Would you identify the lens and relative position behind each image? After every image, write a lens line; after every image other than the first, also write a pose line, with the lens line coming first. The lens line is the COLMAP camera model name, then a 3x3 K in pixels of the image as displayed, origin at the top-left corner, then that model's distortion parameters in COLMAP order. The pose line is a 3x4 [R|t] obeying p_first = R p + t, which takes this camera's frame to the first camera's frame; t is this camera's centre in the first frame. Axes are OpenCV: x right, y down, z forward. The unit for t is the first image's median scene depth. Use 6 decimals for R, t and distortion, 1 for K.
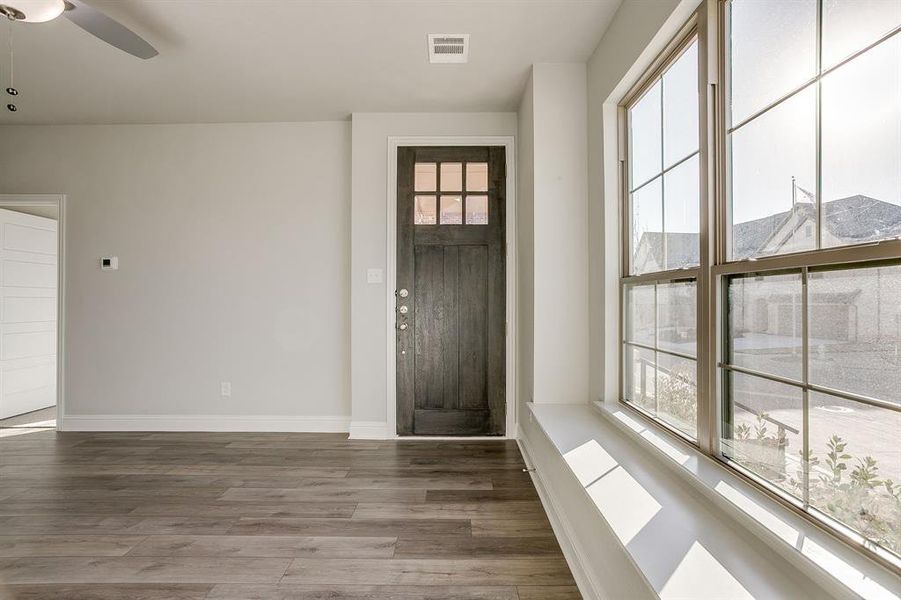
lens RADIAL K [[437.7, 0, 450.9], [0, 437.7, 300.7], [0, 0, 1]] dist [-0.046332, 0.026962]
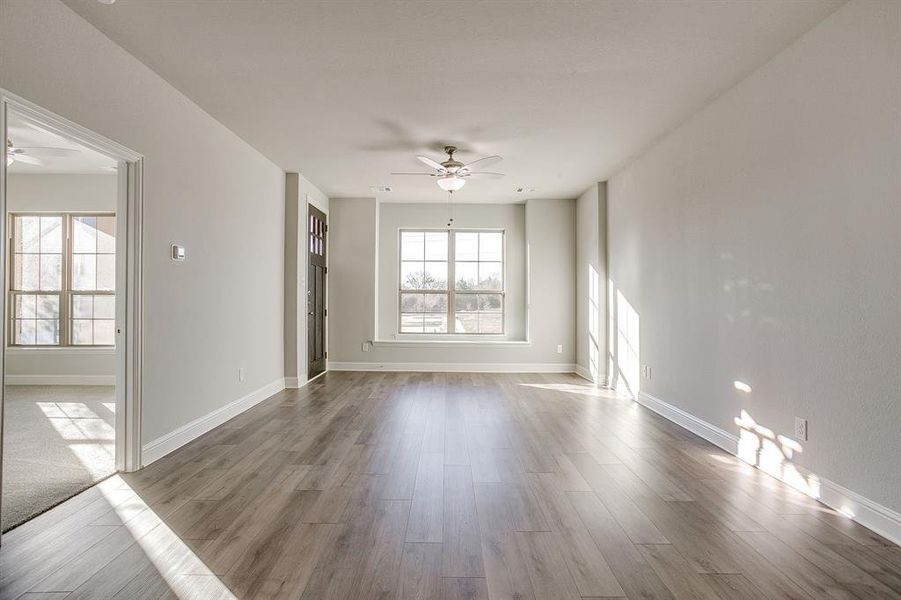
lens RADIAL K [[437.7, 0, 447.2], [0, 437.7, 293.9], [0, 0, 1]] dist [-0.046332, 0.026962]
pose [[-0.003270, 0.010683, 0.999938, -1.790115], [-0.008910, 0.999903, -0.010712, 0.000006], [-0.999955, -0.008945, -0.003175, 0.498219]]
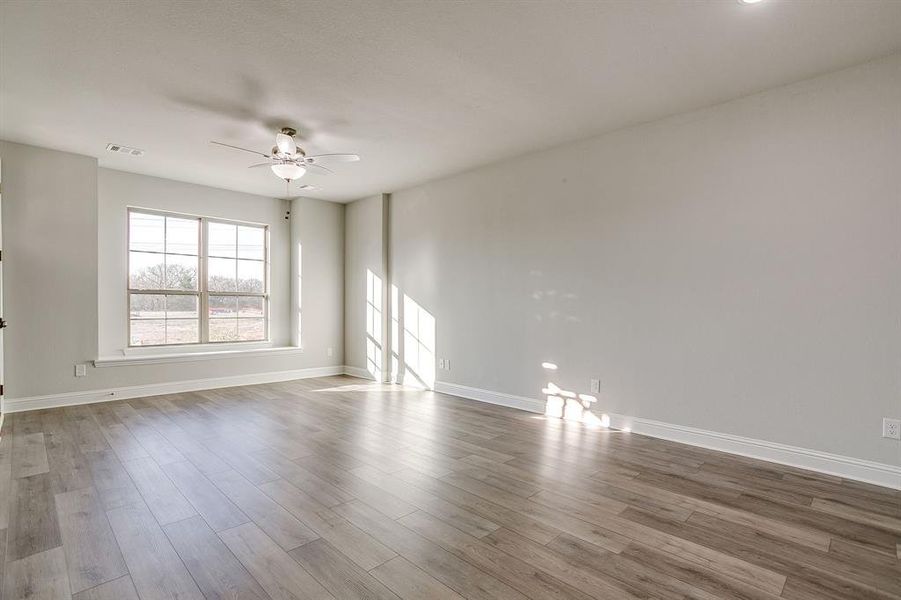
lens RADIAL K [[437.7, 0, 452.8], [0, 437.7, 313.0], [0, 0, 1]] dist [-0.046332, 0.026962]
pose [[-0.711235, -0.023681, 0.702556, -1.602034], [-0.013161, 0.999706, 0.020373, -0.001884], [-0.702831, 0.005244, -0.711337, 0.992993]]
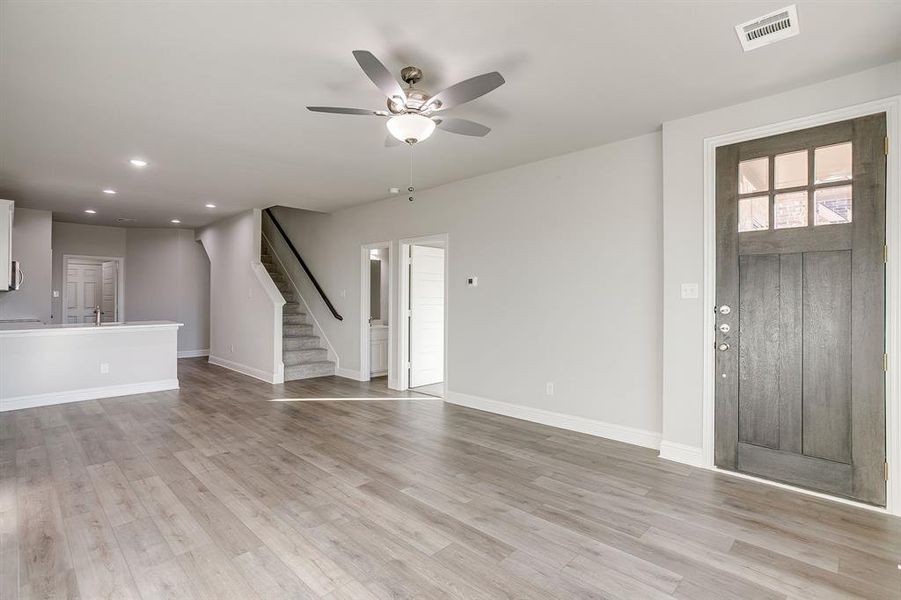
lens RADIAL K [[437.7, 0, 447.0], [0, 437.7, 295.1], [0, 0, 1]] dist [-0.046332, 0.026962]
pose [[0.719577, -0.000641, -0.694412, 0.099103], [-0.000753, 0.999998, -0.001703, -0.046976], [0.694412, 0.001748, 0.719576, -0.033141]]
